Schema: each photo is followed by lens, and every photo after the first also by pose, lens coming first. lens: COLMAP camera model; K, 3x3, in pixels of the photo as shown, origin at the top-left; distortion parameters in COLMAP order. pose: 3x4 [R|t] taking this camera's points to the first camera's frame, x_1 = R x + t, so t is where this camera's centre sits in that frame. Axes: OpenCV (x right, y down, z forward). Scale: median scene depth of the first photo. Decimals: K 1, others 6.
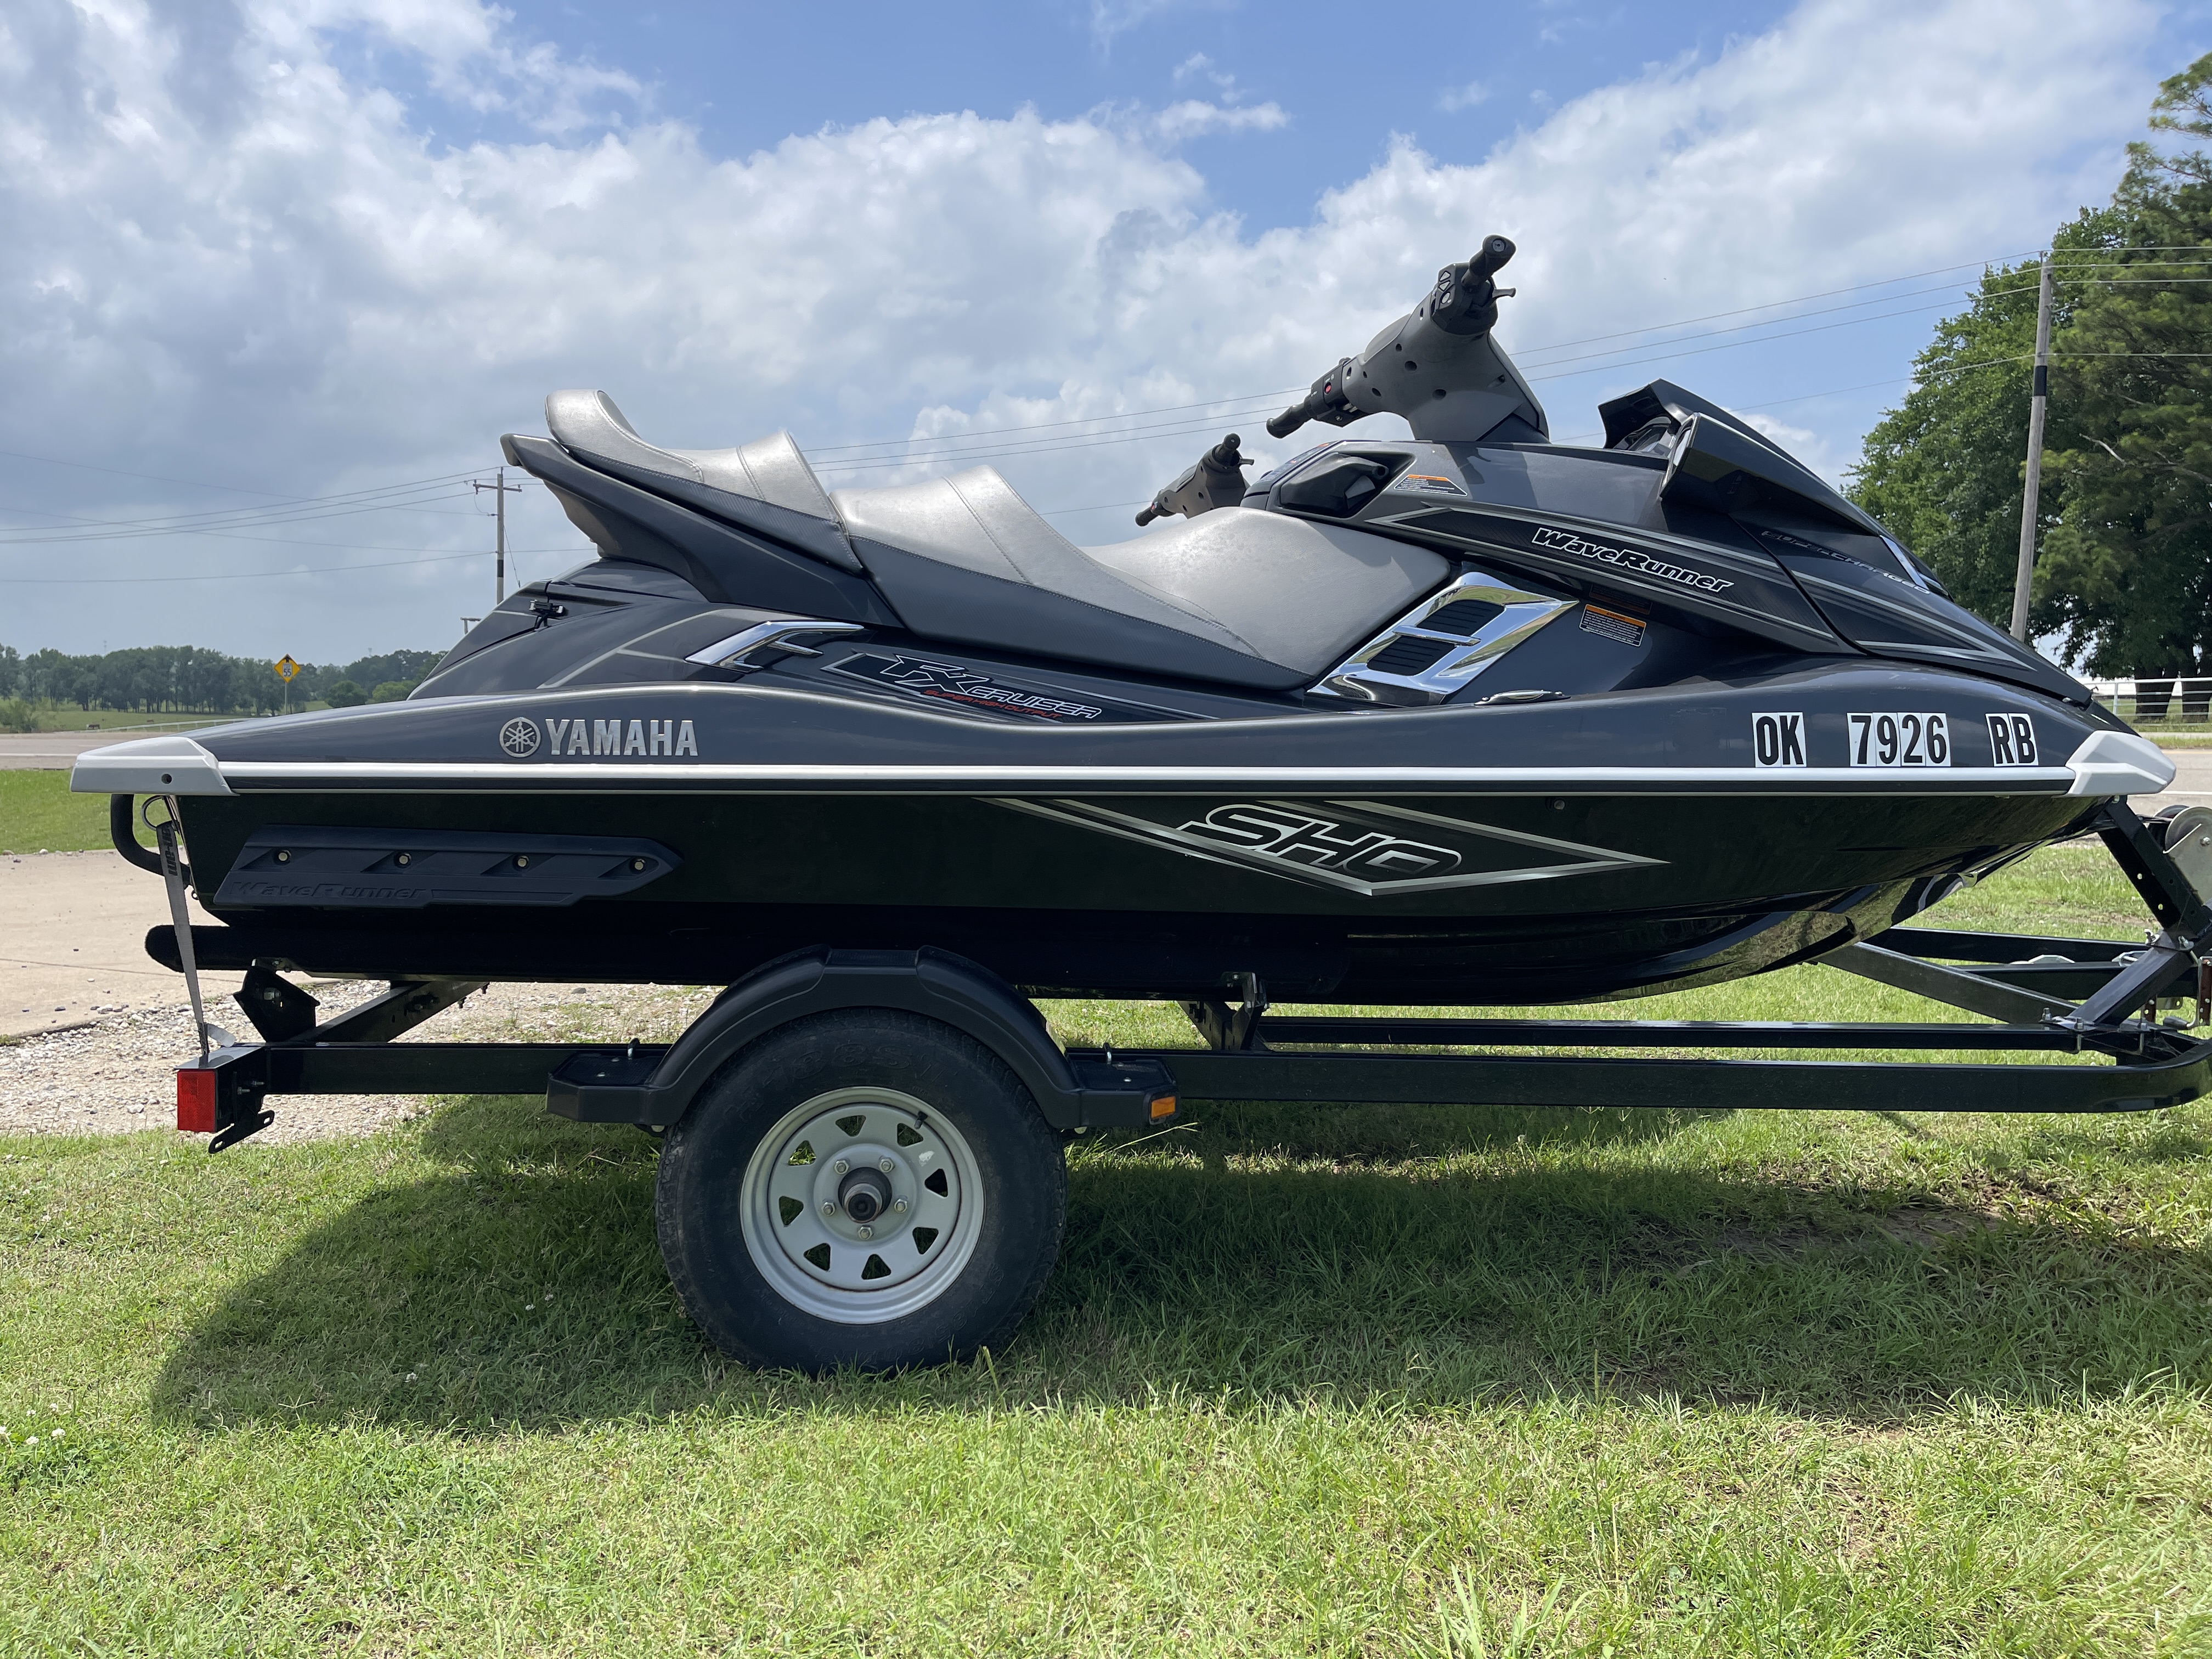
lens RADIAL K [[1672.9, 0, 1106.0], [0, 1672.9, 829.5], [0, 0, 1]] dist [0.026817, -0.035957]
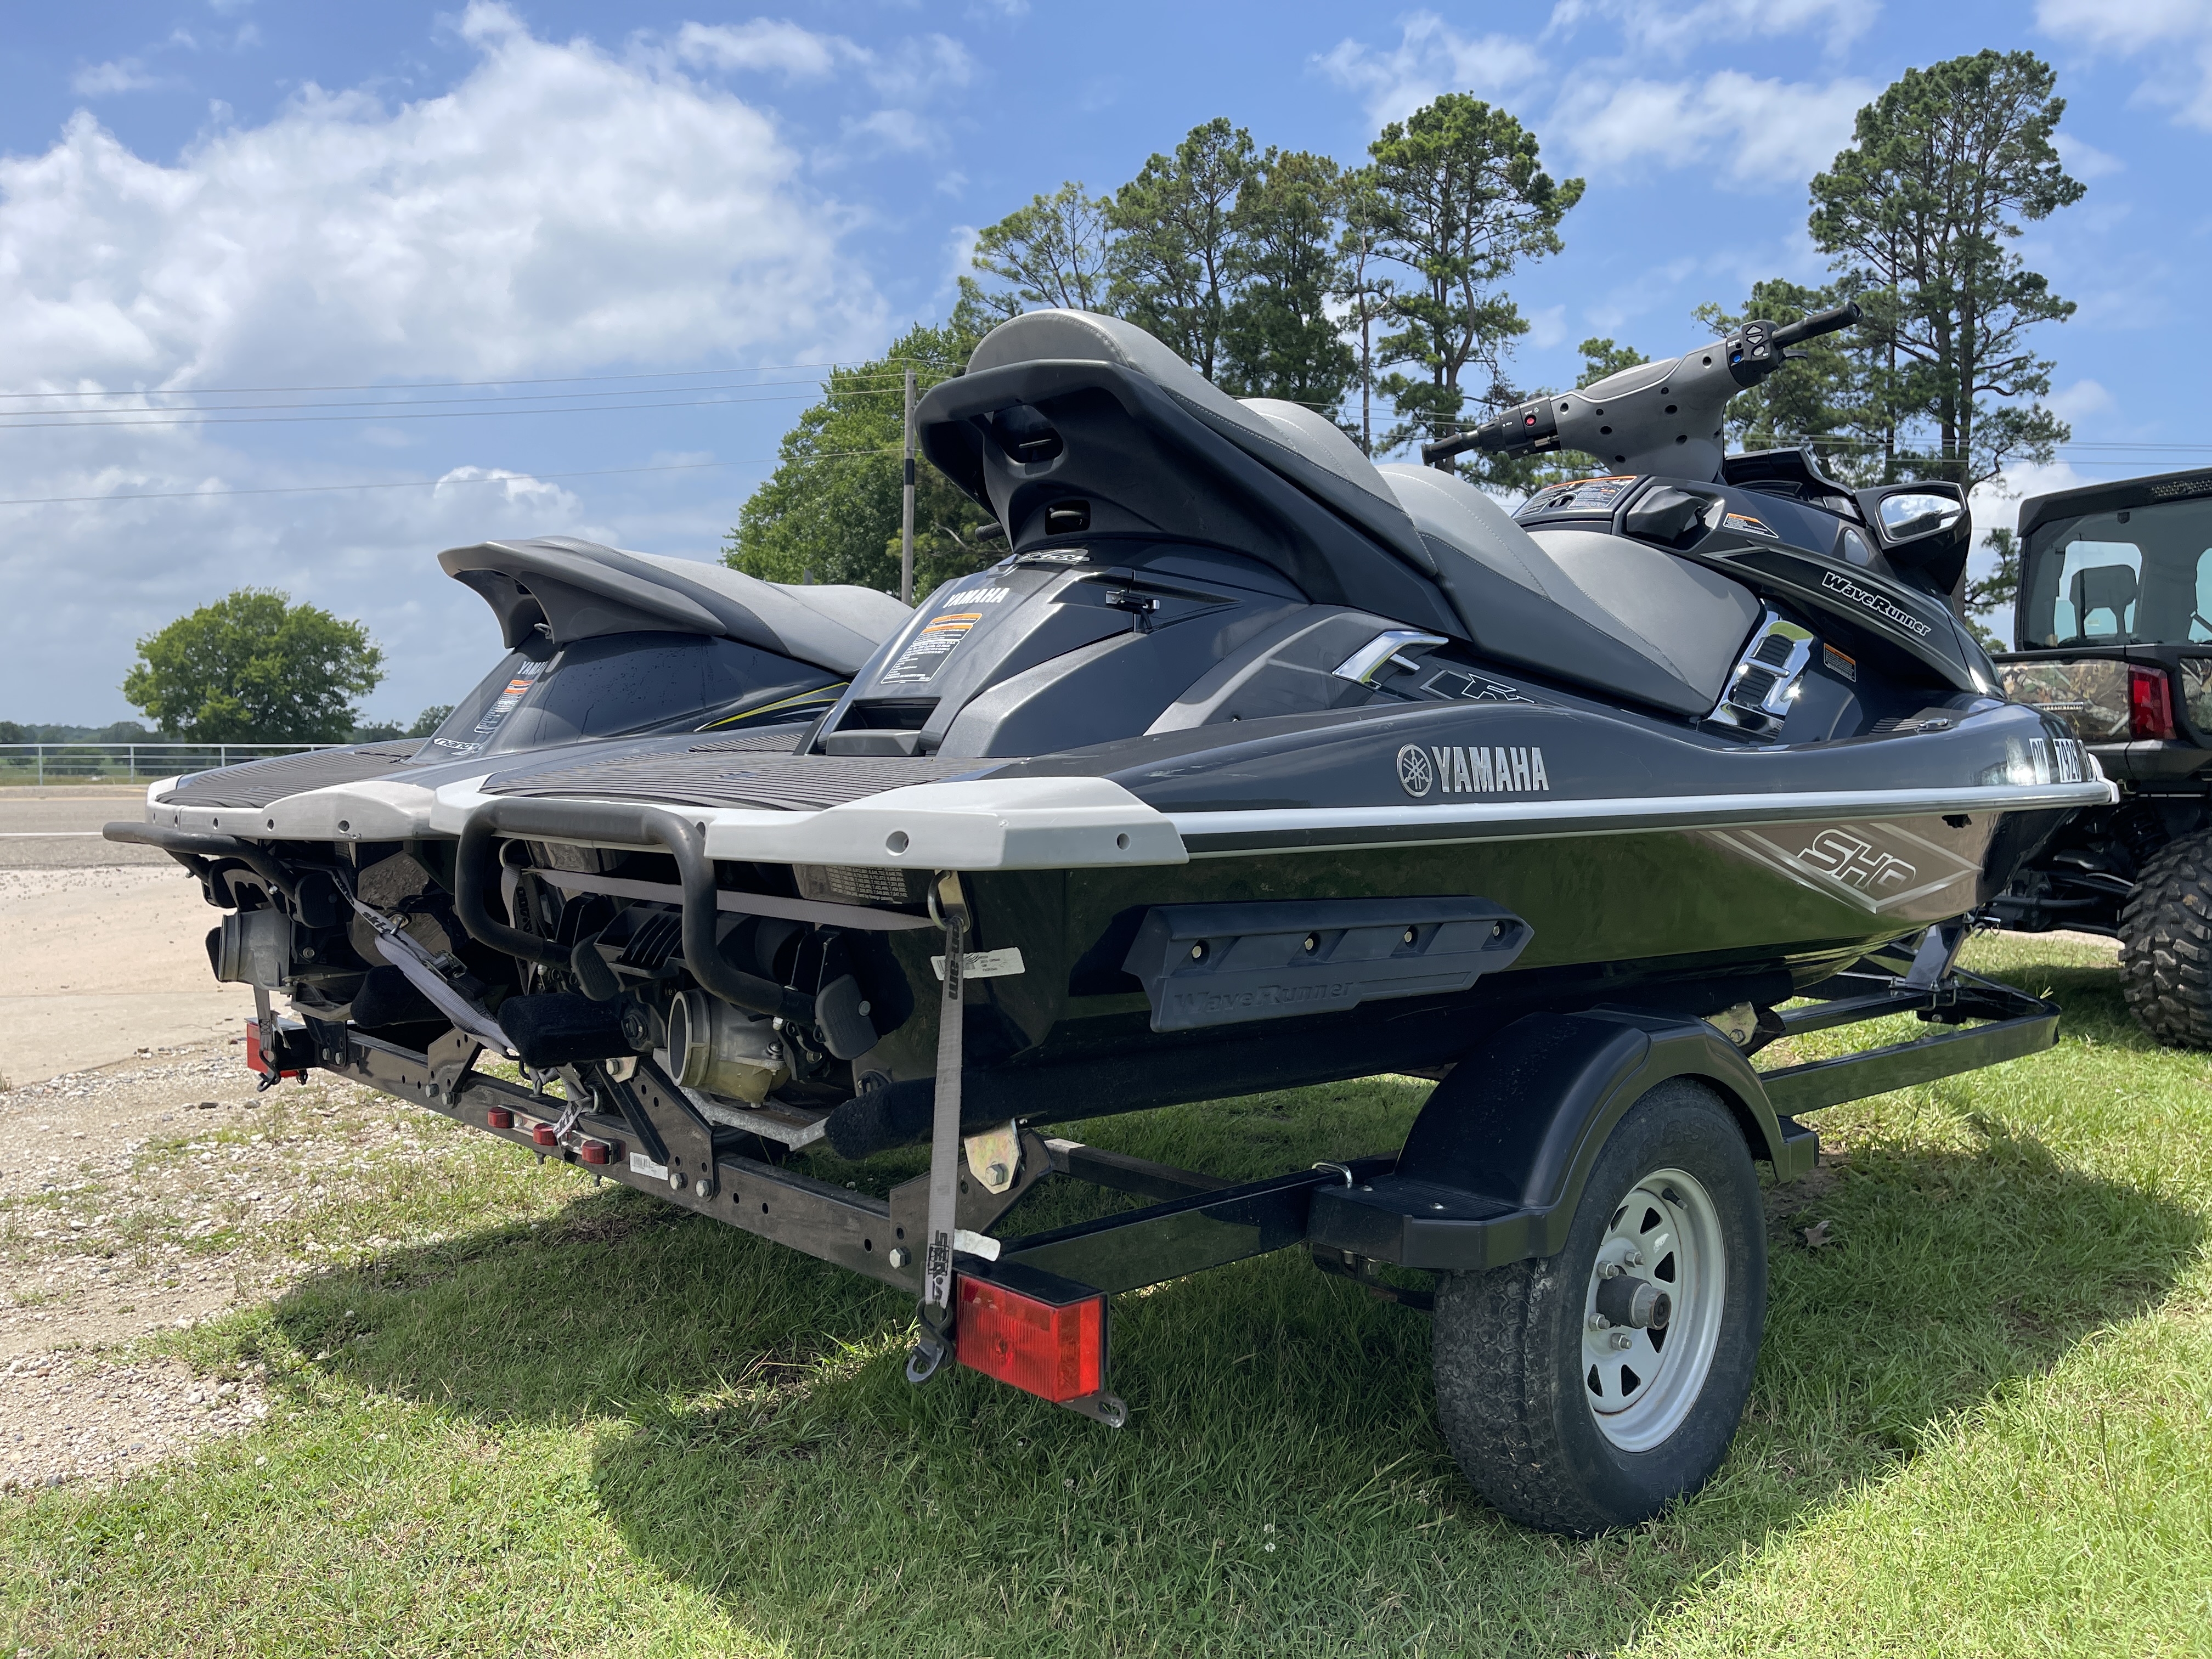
lens RADIAL K [[1672.9, 0, 1106.0], [0, 1672.9, 829.5], [0, 0, 1]] dist [0.026817, -0.035957]
pose [[0.794461, -0.034076, 0.606358, -0.802674], [0.052794, 0.998520, -0.013056, -0.022903], [-0.605016, 0.042385, 0.795085, 0.428646]]
